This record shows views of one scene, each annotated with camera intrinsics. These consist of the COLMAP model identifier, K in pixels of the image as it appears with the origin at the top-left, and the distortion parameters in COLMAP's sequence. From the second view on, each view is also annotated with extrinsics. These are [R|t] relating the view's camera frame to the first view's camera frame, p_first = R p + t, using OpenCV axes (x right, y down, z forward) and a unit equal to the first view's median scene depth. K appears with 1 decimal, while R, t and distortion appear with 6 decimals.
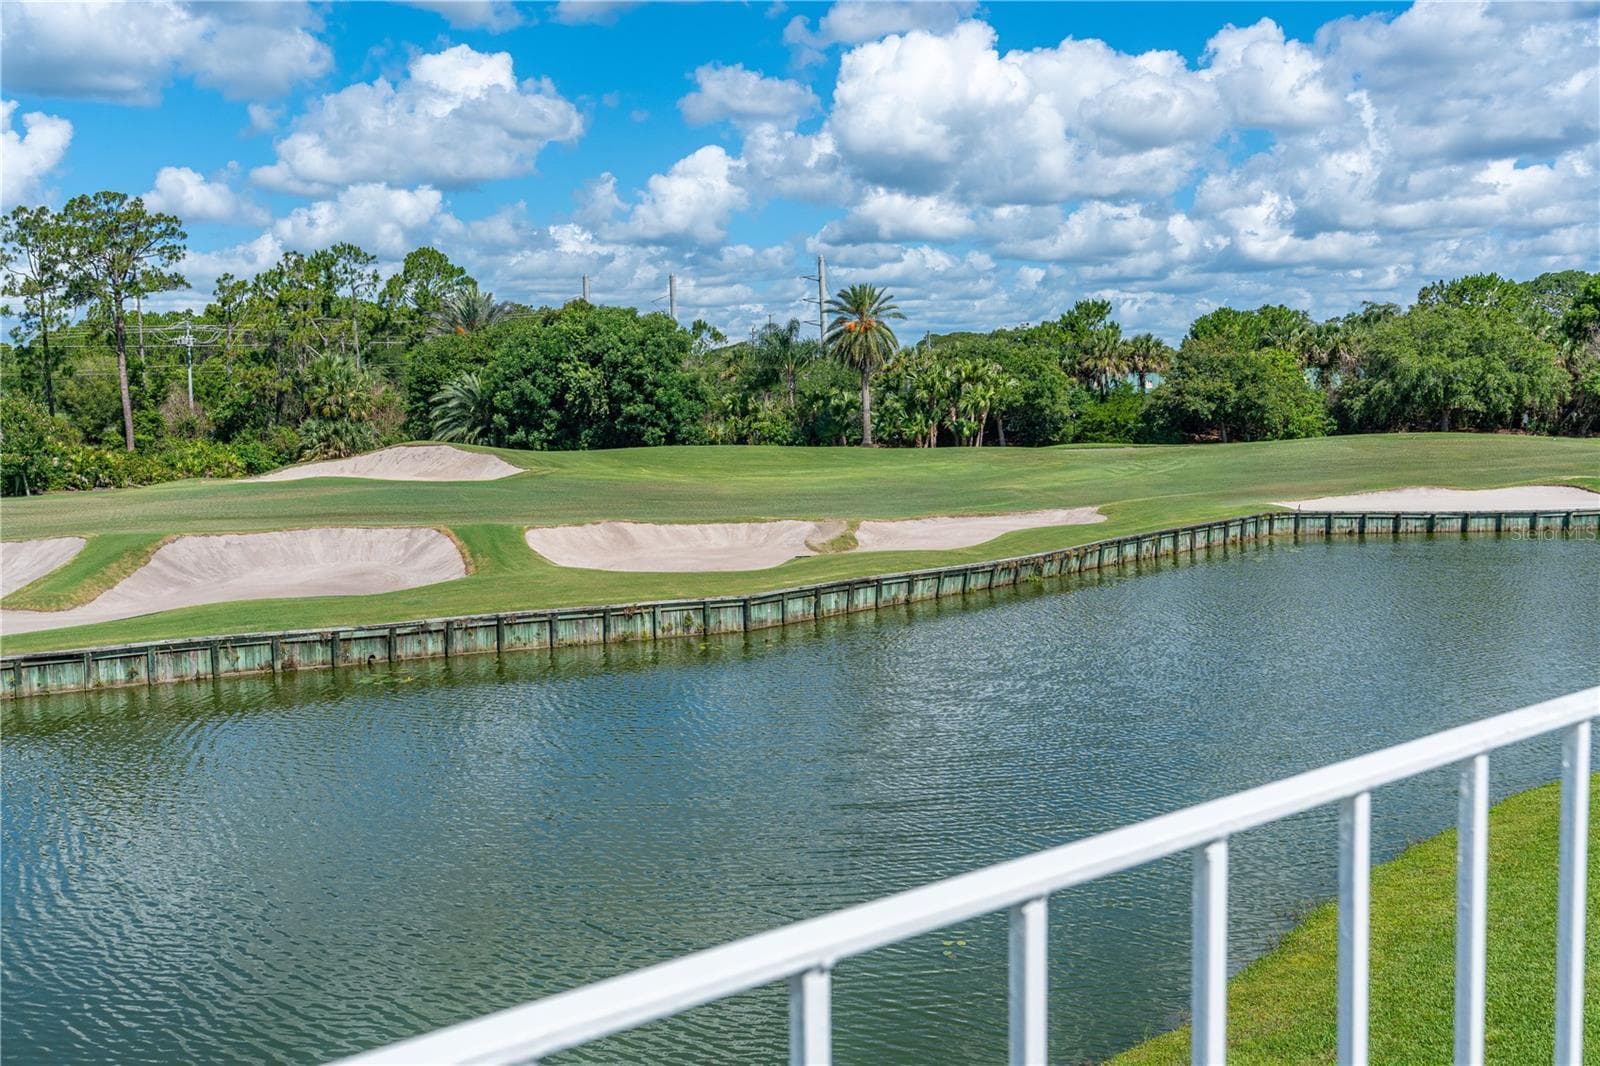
lens RADIAL K [[1570.7, 0, 805.7], [0, 1570.7, 485.6], [0, 0, 1]] dist [0.010505, 0.006611]
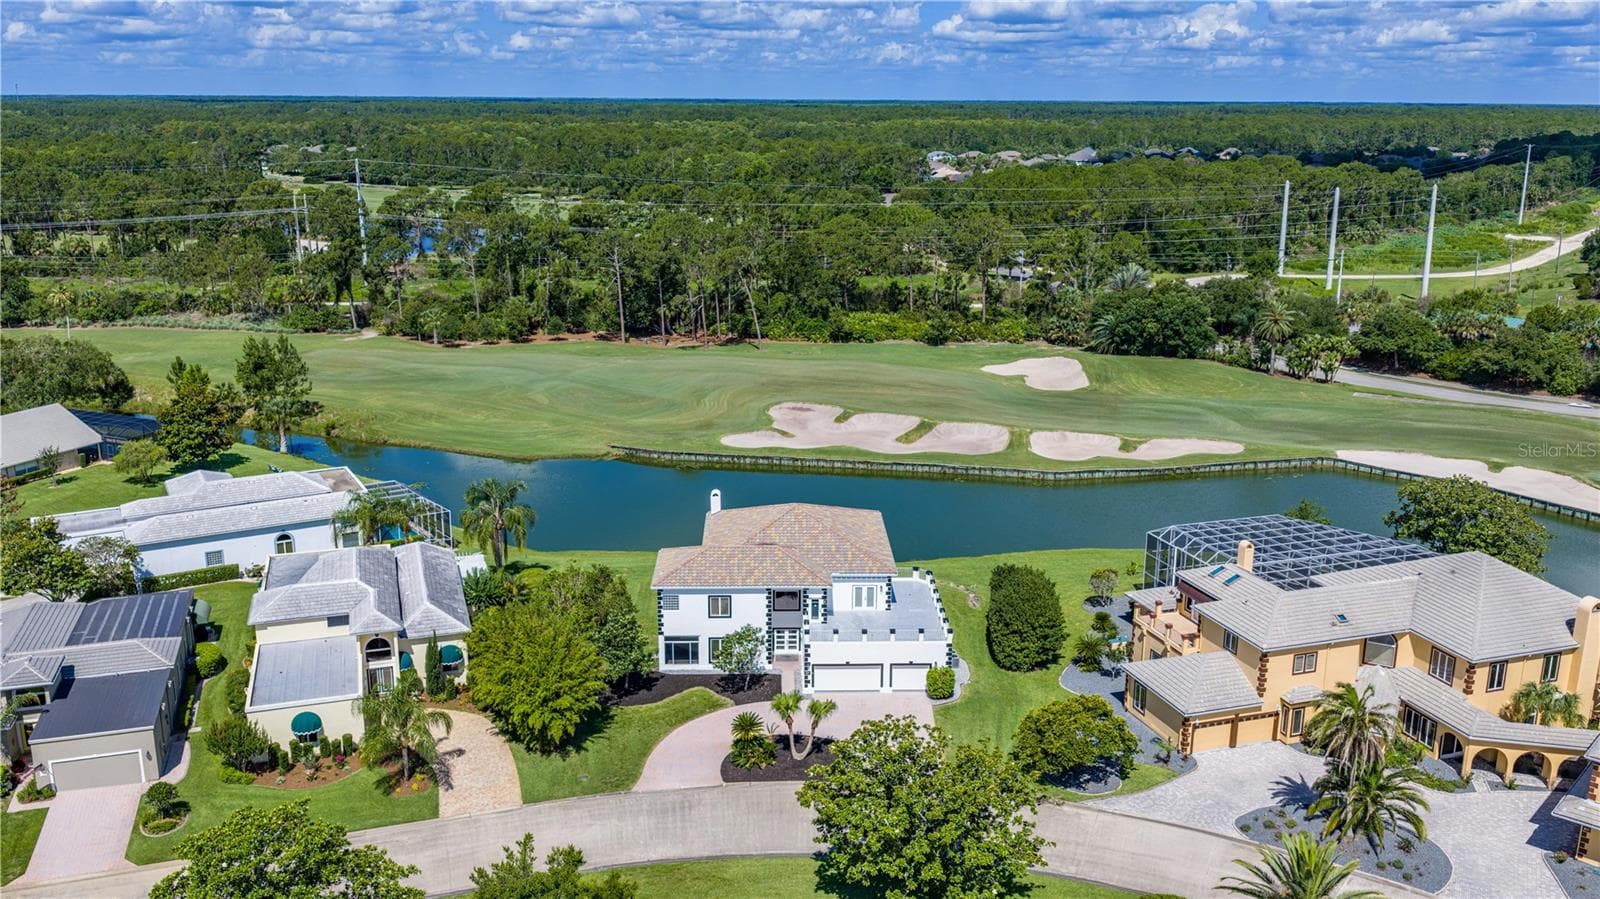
lens RADIAL K [[1325.9, 0, 805.8], [0, 1325.9, 444.6], [0, 0, 1]] dist [0.036250, -0.083335]
pose [[0.809656, 0.178230, -0.559187, 0.516260], [-0.059659, 0.972833, 0.223690, -0.278313], [0.583864, -0.147752, 0.798293, -0.798400]]
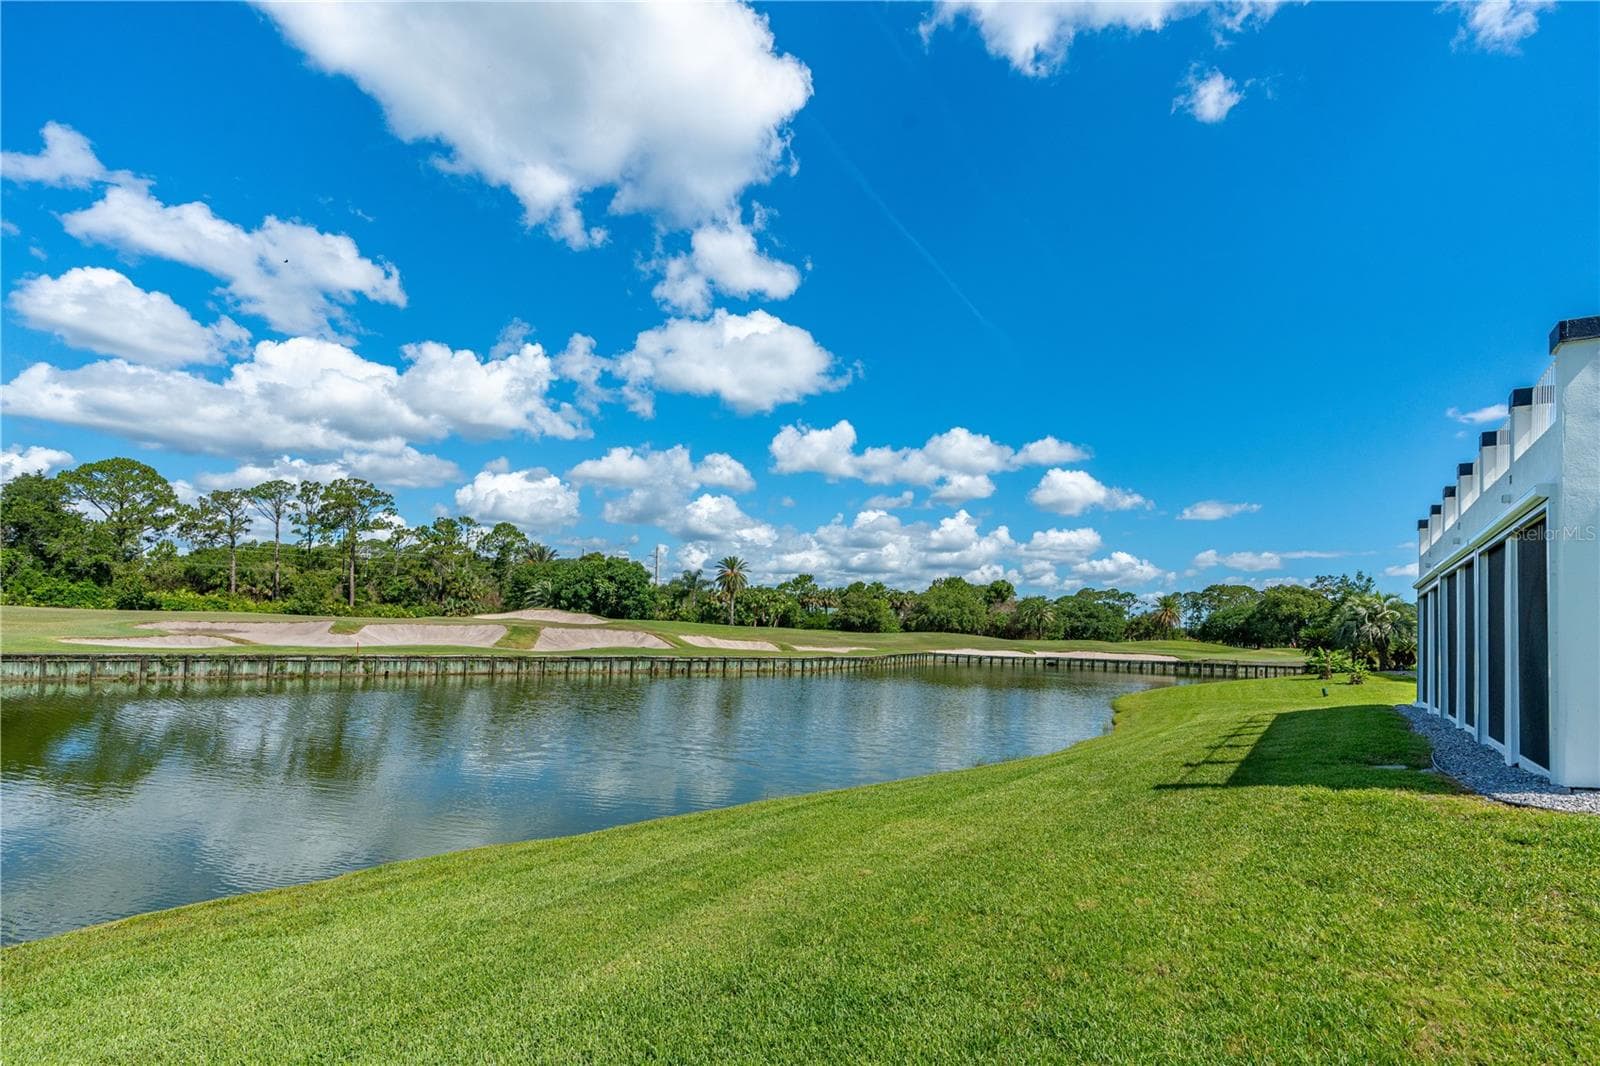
lens RADIAL K [[759.7, 0, 823.2], [0, 759.7, 603.2], [0, 0, 1]] dist [0.000324, 0.000839]
pose [[0.949374, 0.072590, 0.305645, -0.160027], [-0.044858, 0.994292, -0.096808, 0.040095], [-0.310927, 0.078196, 0.947211, -0.094024]]
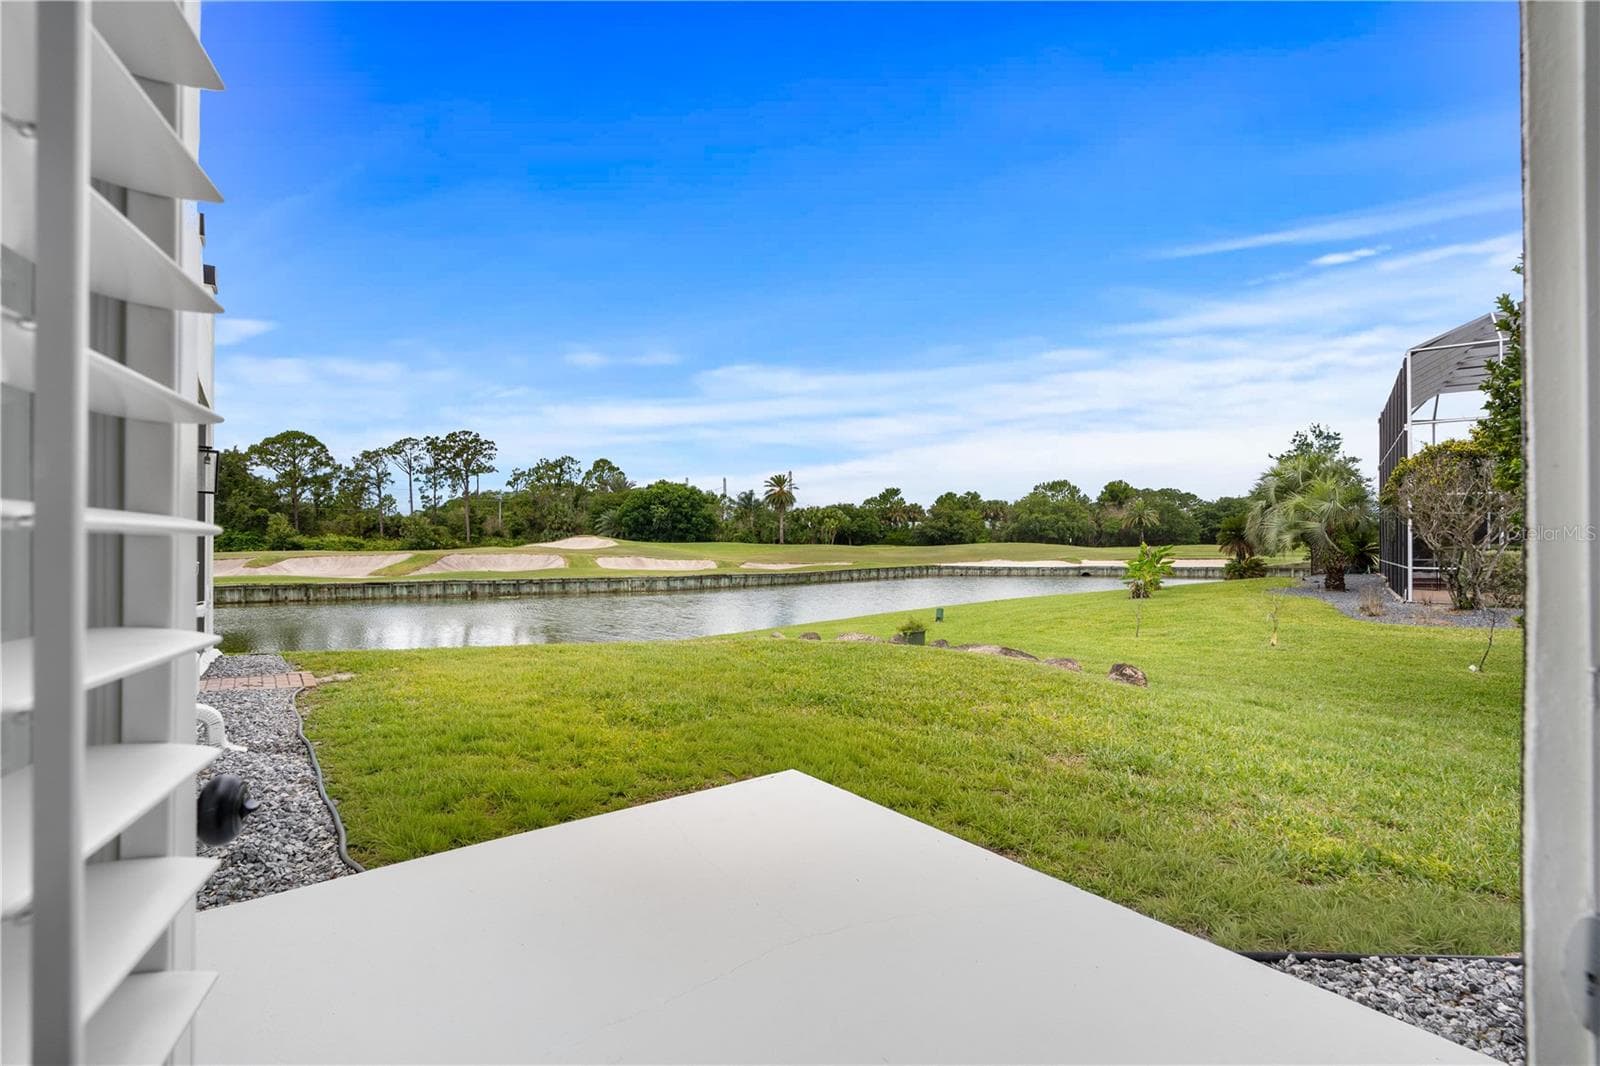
lens RADIAL K [[723.7, 0, 800.7], [0, 723.7, 538.0], [0, 0, 1]] dist [0.002647, 0.000221]
pose [[0.999672, 0.022342, -0.012497, 0.072518], [-0.023115, 0.997579, -0.065593, 0.031631], [0.011002, 0.065861, 0.997768, -0.055835]]
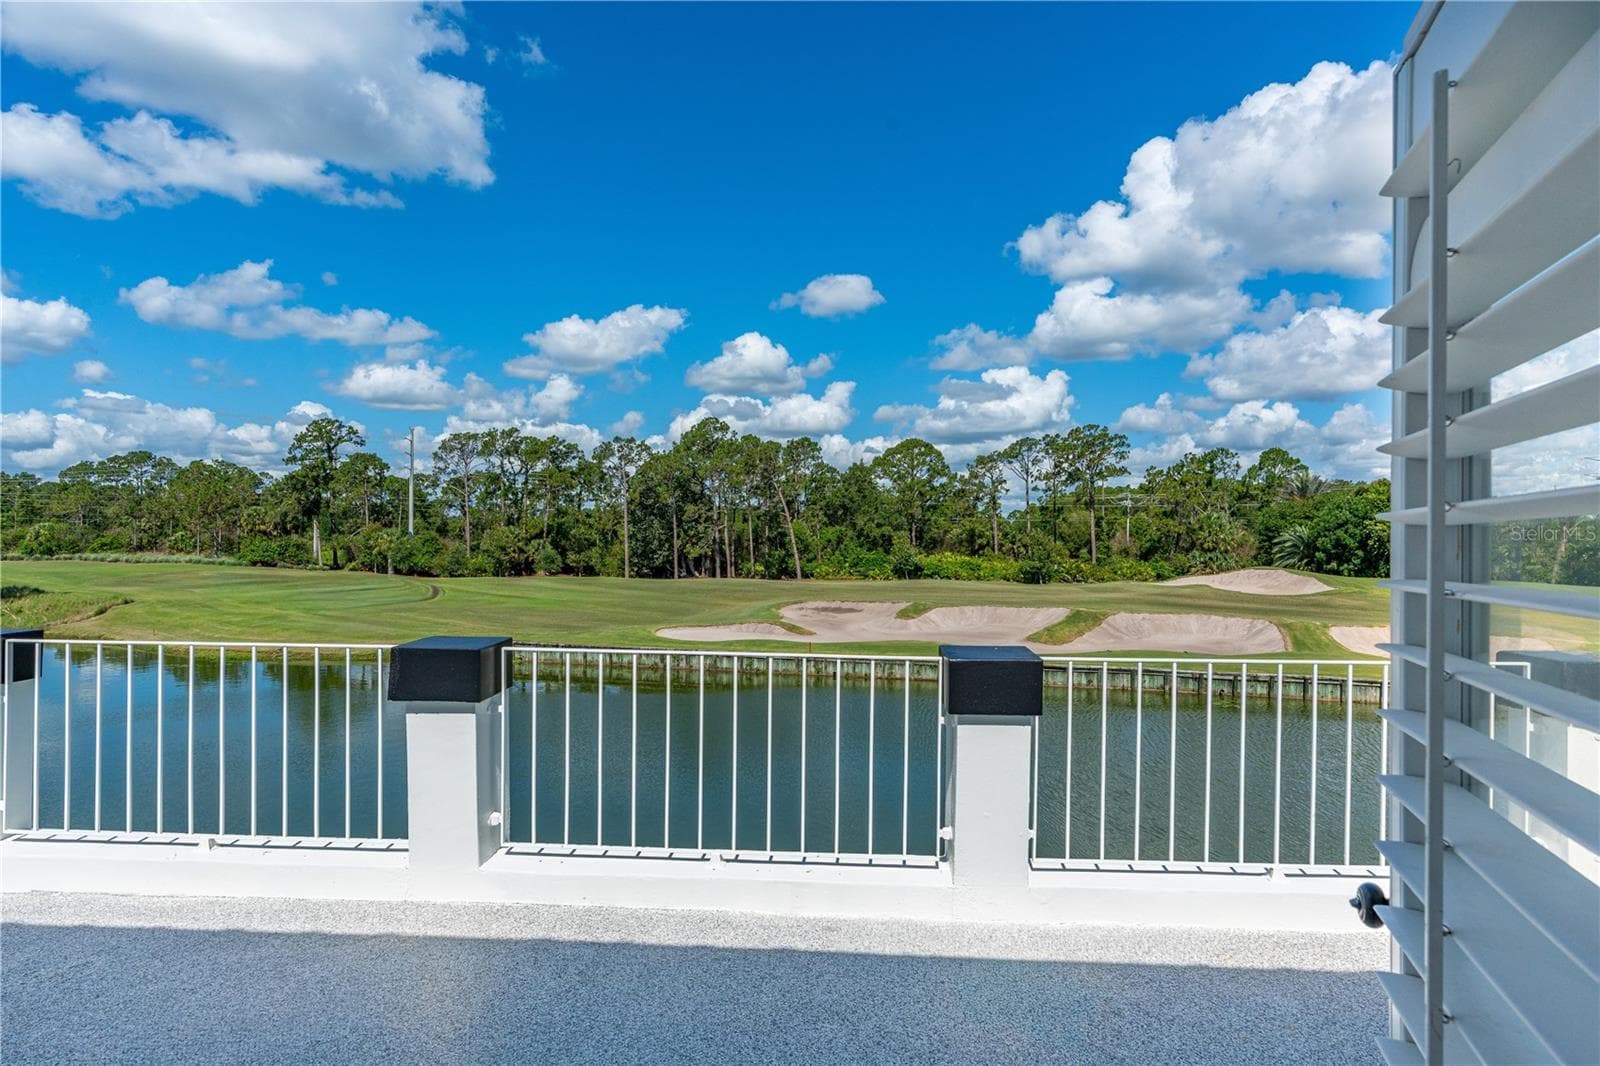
lens RADIAL K [[907.8, 0, 800.0], [0, 907.8, 533.0], [0, 0, 1]] dist [-0.002818, 0.000908]
pose [[0.752434, 0.028816, -0.658037, 0.009681], [-0.066137, 0.997299, -0.031952, -0.000747], [0.655339, 0.067563, 0.752307, -0.025209]]
